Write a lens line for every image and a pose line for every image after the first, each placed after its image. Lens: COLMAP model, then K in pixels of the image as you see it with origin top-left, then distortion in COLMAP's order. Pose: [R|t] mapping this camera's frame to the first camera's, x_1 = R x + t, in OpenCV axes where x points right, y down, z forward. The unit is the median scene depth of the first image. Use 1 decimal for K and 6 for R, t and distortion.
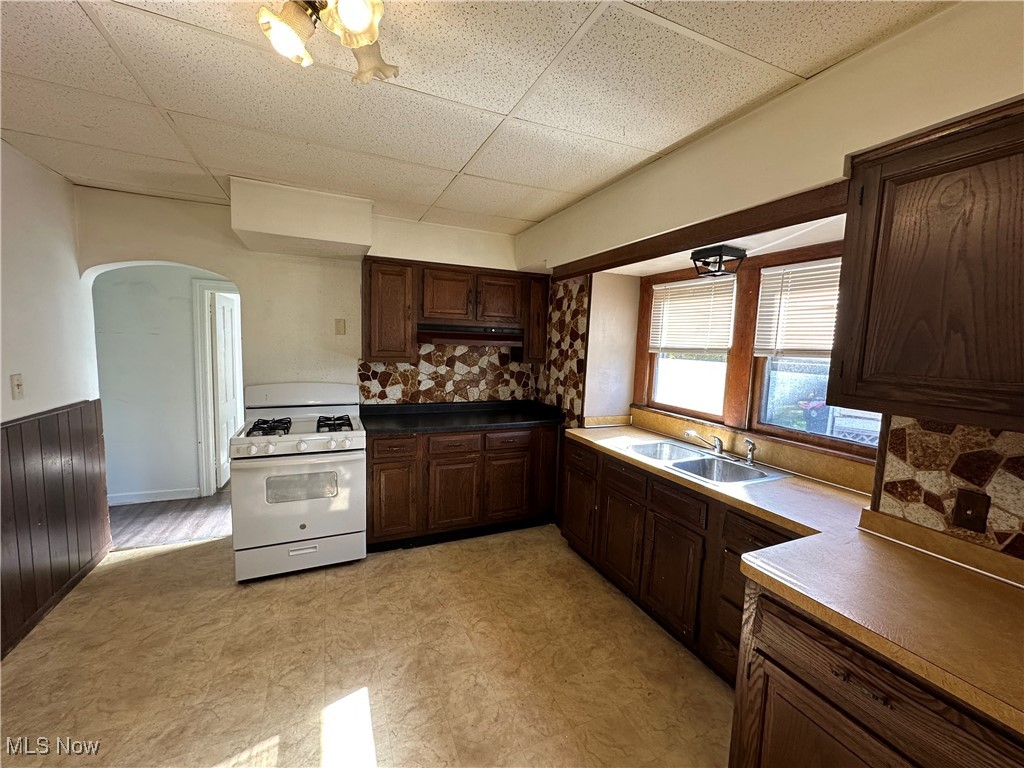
lens RADIAL K [[411.3, 0, 514.1], [0, 411.3, 383.8], [0, 0, 1]] dist [0.000973, -0.000067]
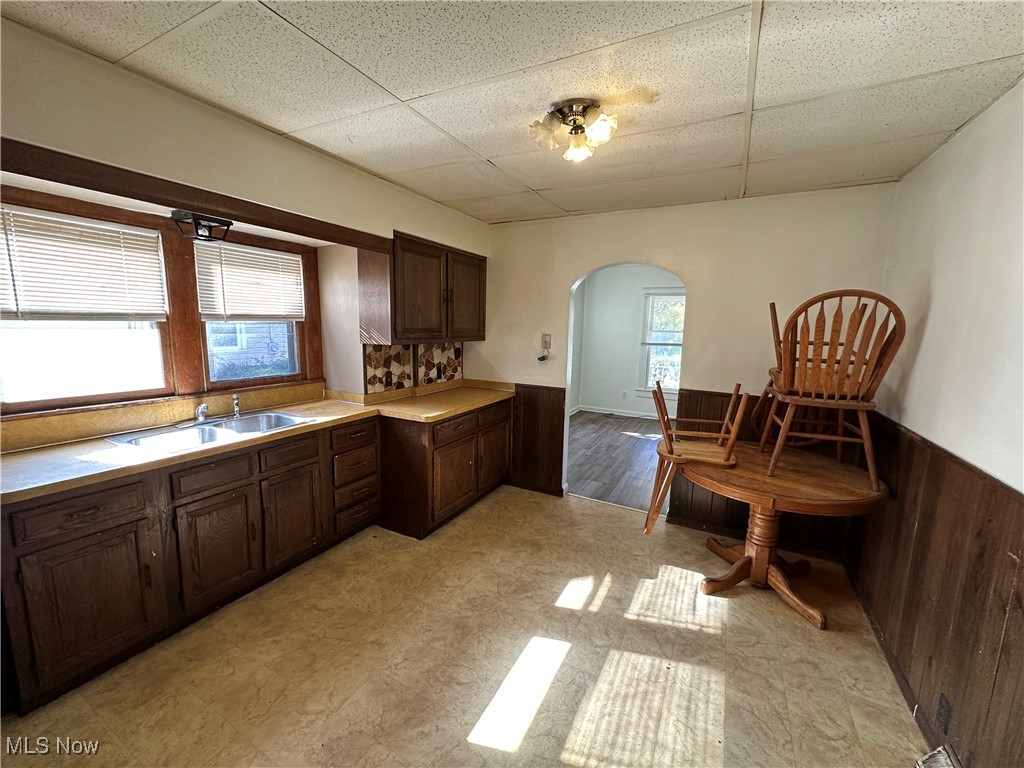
lens RADIAL K [[411.3, 0, 515.3], [0, 411.3, 385.4], [0, 0, 1]] dist [0.000973, -0.000067]
pose [[-0.618520, -0.161459, 0.769002, -0.981370], [0.035150, 0.971997, 0.232351, -0.161325], [-0.784982, 0.170744, -0.595524, 1.345578]]
